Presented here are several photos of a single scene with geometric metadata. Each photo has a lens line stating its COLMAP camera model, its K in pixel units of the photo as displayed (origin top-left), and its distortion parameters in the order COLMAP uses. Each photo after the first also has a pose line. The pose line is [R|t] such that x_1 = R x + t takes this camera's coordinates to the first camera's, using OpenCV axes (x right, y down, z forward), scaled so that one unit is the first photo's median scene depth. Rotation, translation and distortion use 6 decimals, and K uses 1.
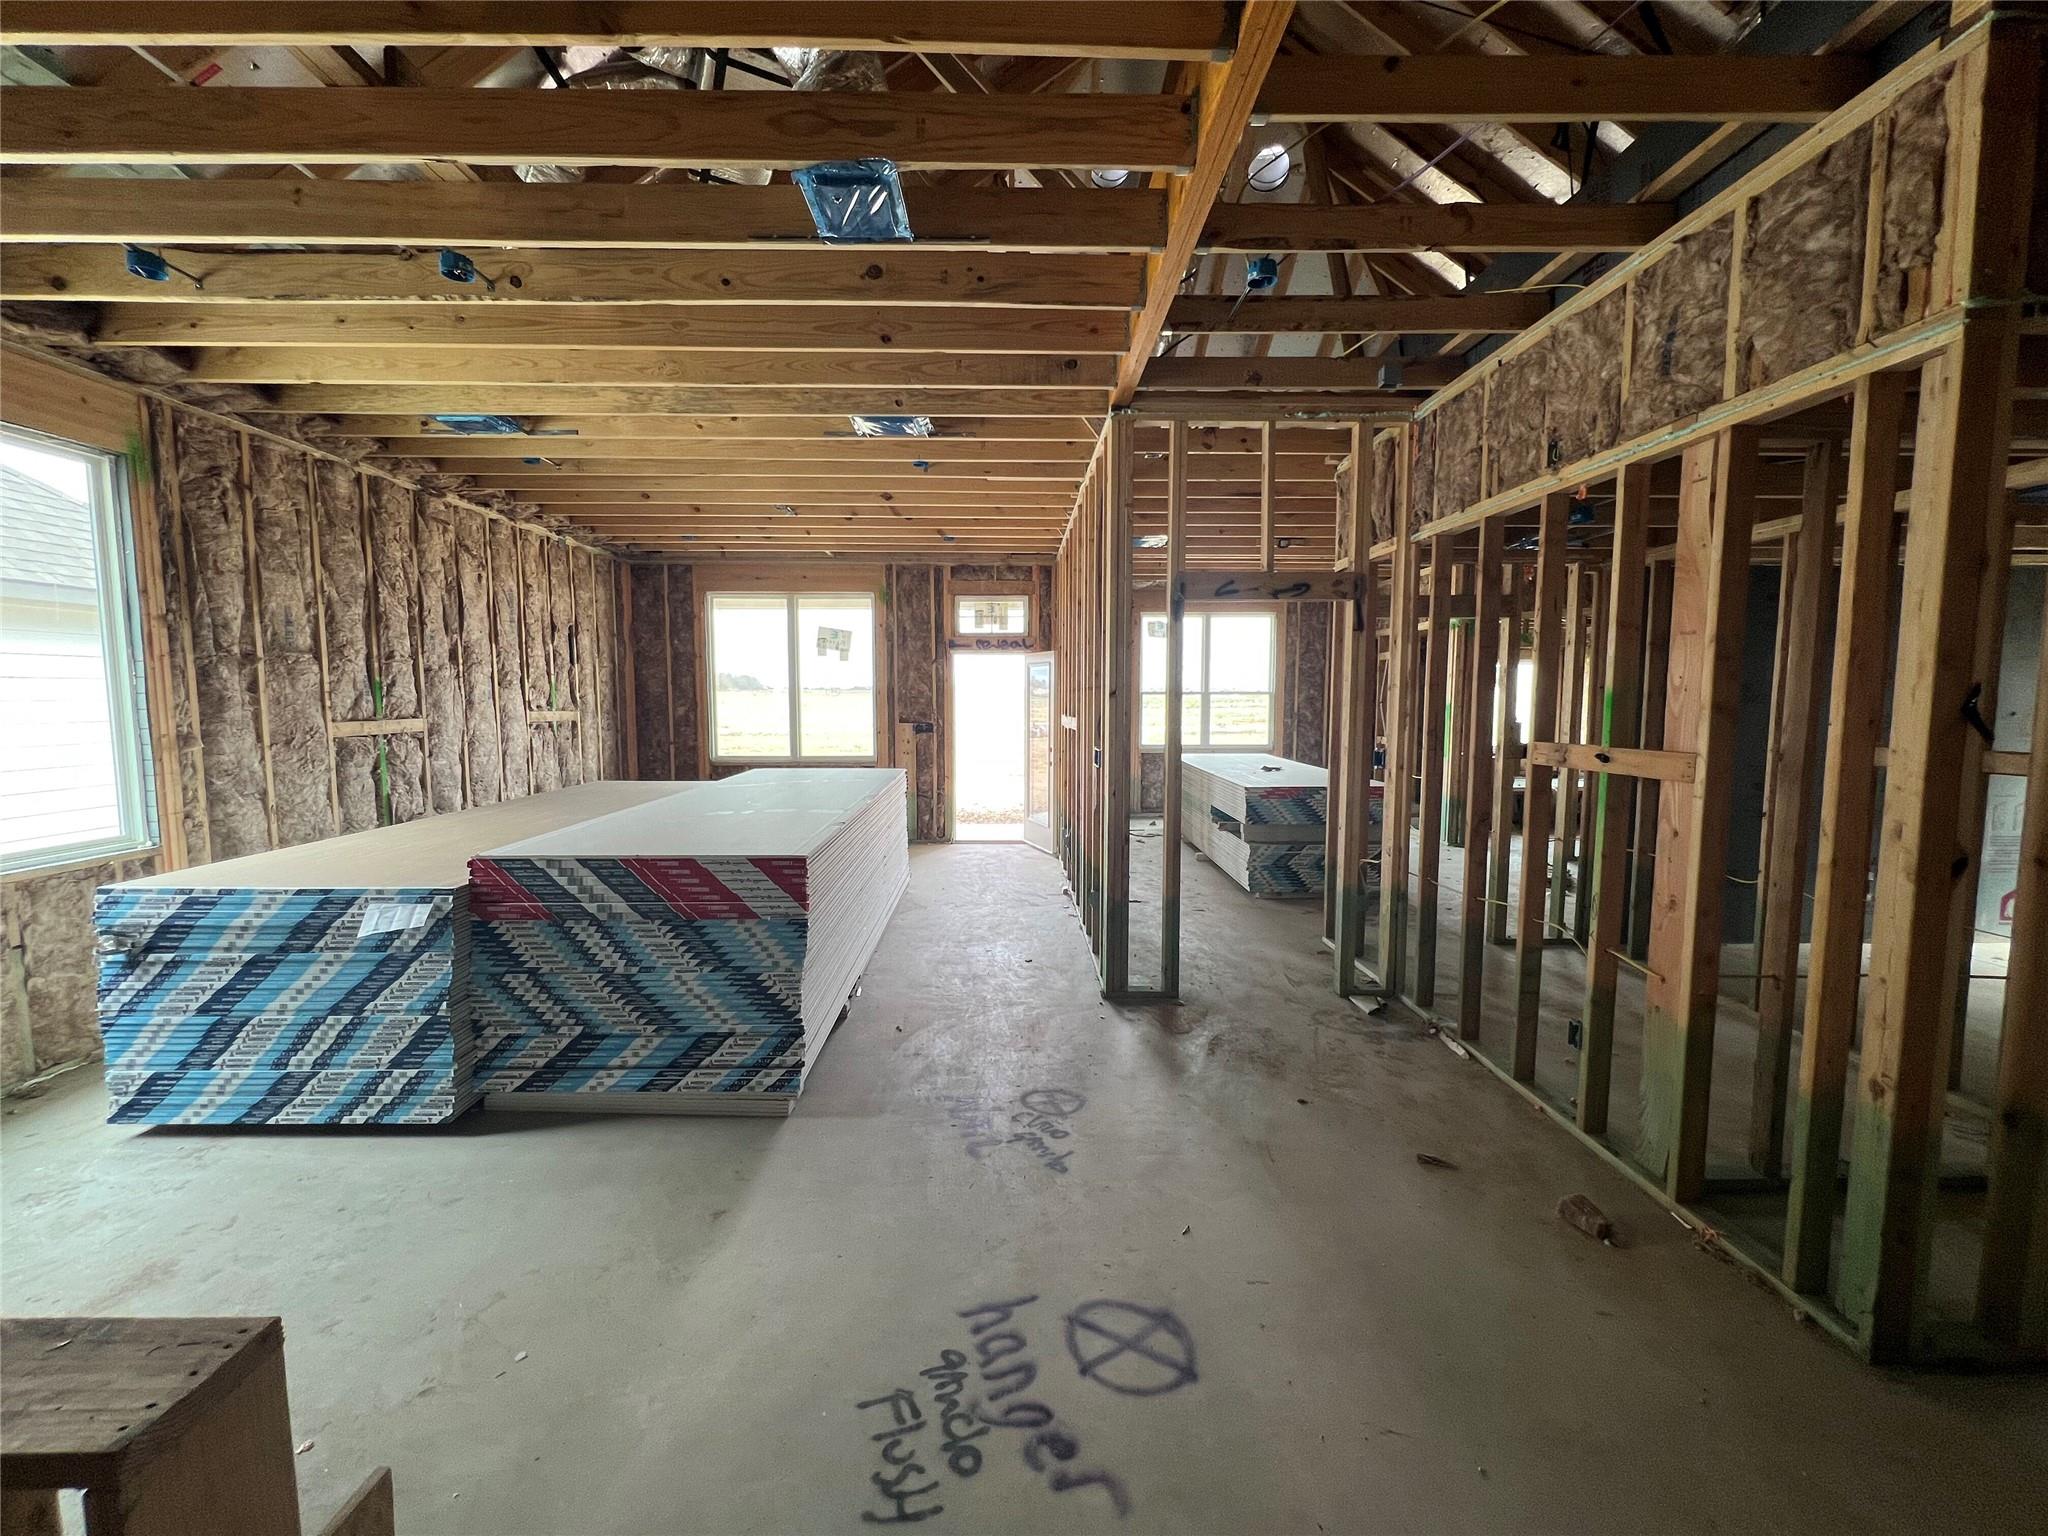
lens RADIAL K [[831.5, 0, 1024.0], [0, 831.5, 768.0], [0, 0, 1]] dist [-0.000728, -0.000085]
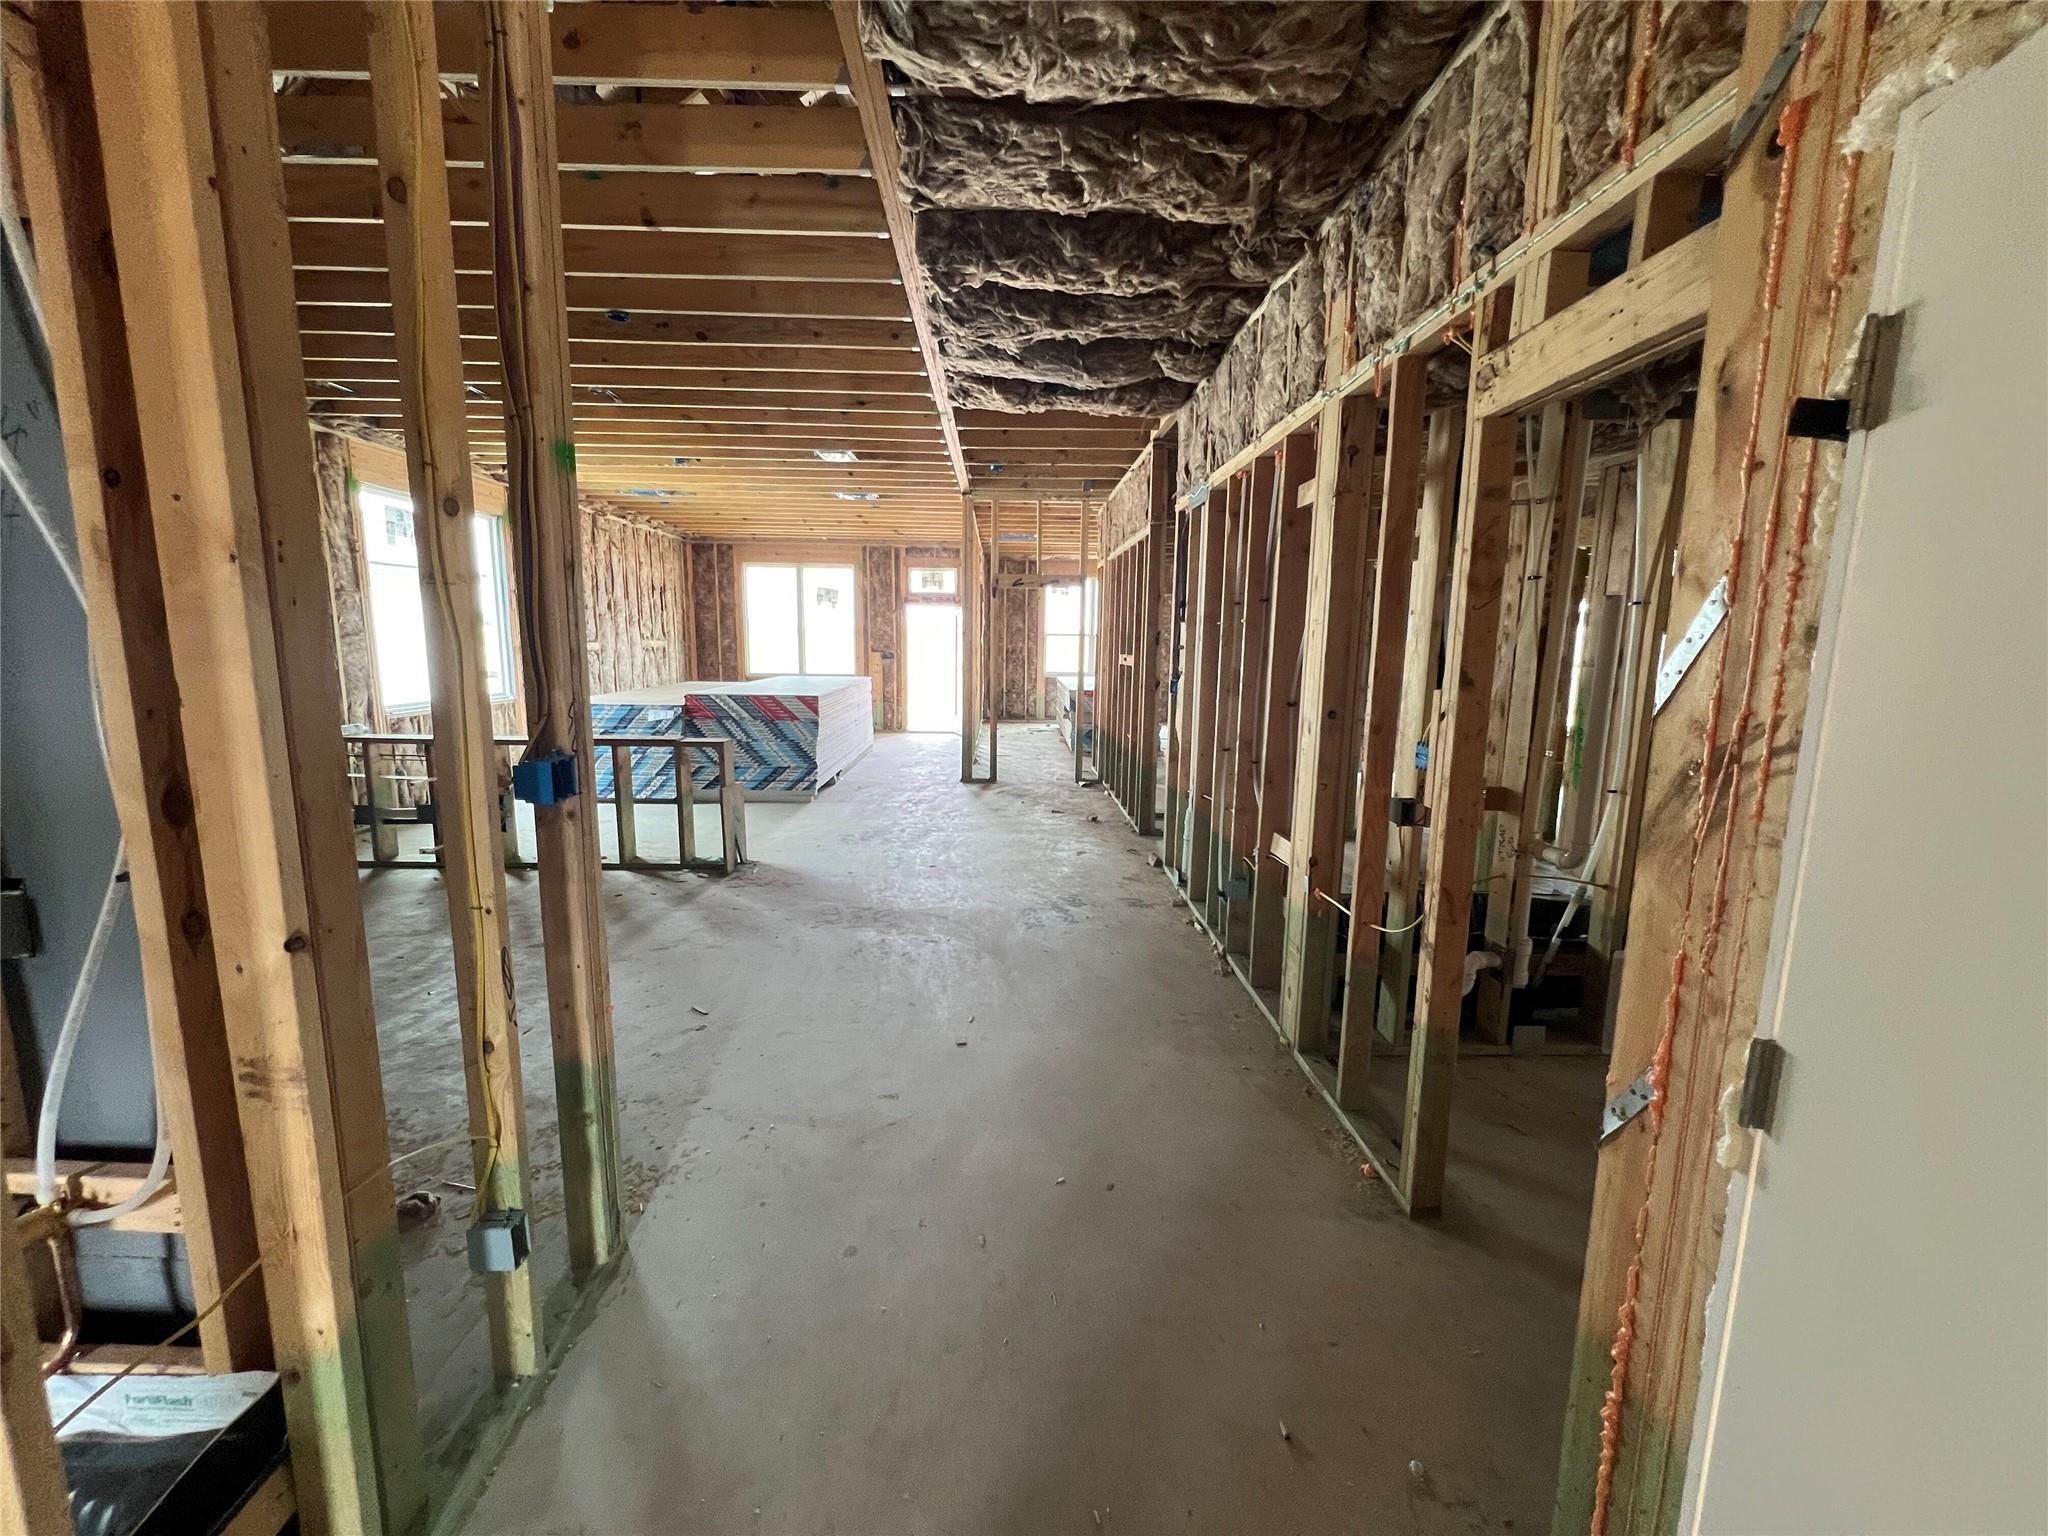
lens RADIAL K [[813.1, 0, 1016.5], [0, 813.1, 757.7], [0, 0, 1]] dist [-0.001959, 0.000121]
pose [[0.999920, 0.011348, 0.005571, 0.122011], [-0.011660, 0.998159, 0.059526, 0.052773], [-0.004885, -0.059587, 0.998211, -0.549985]]
